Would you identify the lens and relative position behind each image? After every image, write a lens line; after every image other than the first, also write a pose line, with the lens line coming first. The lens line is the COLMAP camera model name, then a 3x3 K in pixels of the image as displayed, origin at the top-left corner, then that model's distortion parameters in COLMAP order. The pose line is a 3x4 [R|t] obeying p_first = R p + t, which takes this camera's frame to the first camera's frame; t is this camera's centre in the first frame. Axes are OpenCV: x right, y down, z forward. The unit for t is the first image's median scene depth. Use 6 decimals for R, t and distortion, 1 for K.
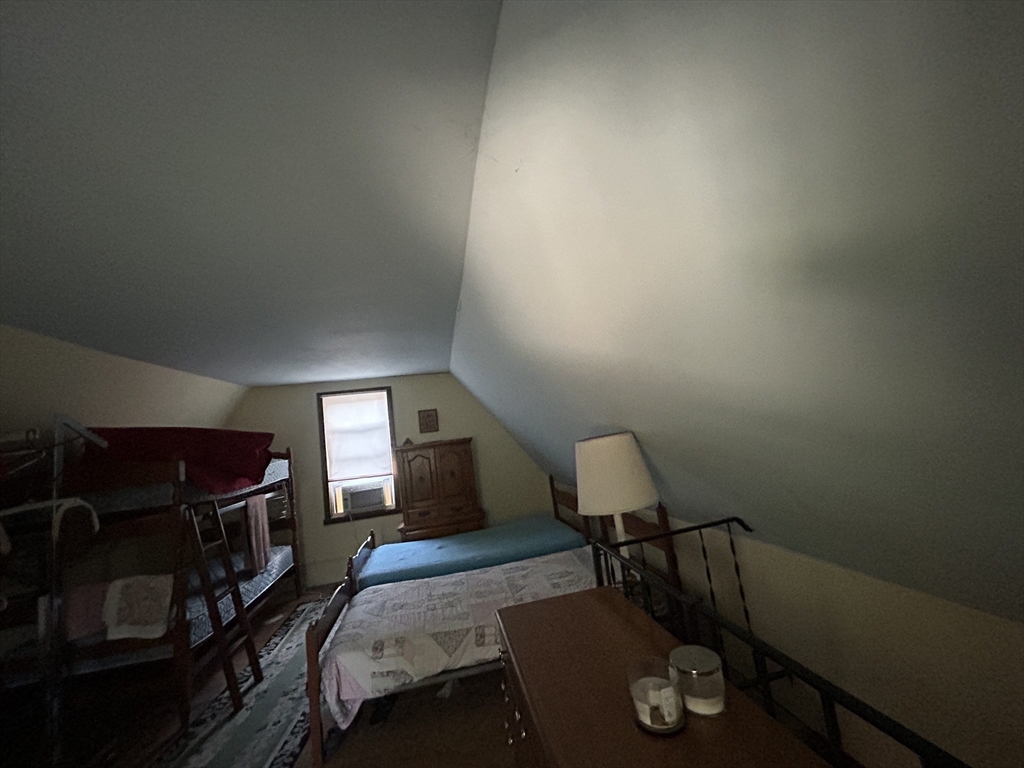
lens RADIAL K [[411.0, 0, 514.7], [0, 411.0, 390.7], [0, 0, 1]] dist [-0.001144, 0.000087]
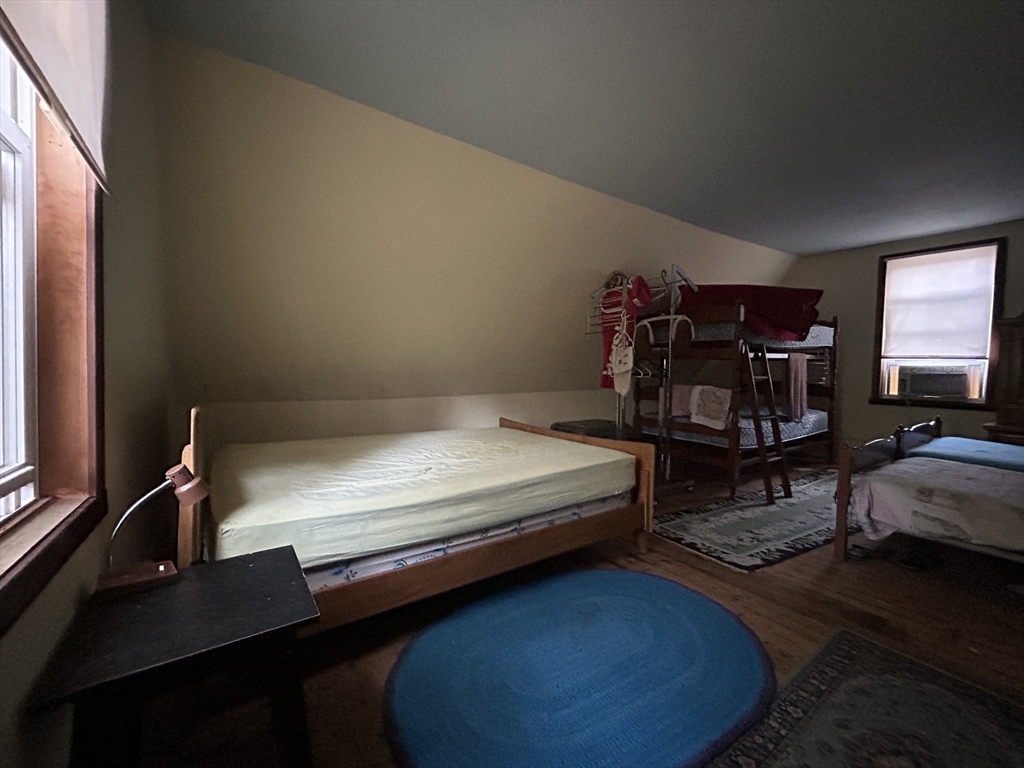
lens RADIAL K [[411.0, 0, 508.7], [0, 411.0, 385.0], [0, 0, 1]] dist [-0.001144, 0.000087]
pose [[0.394278, 0.170058, -0.903120, 0.058869], [0.048737, 0.977477, 0.205336, 0.092734], [0.917698, -0.124974, 0.377110, -0.117331]]
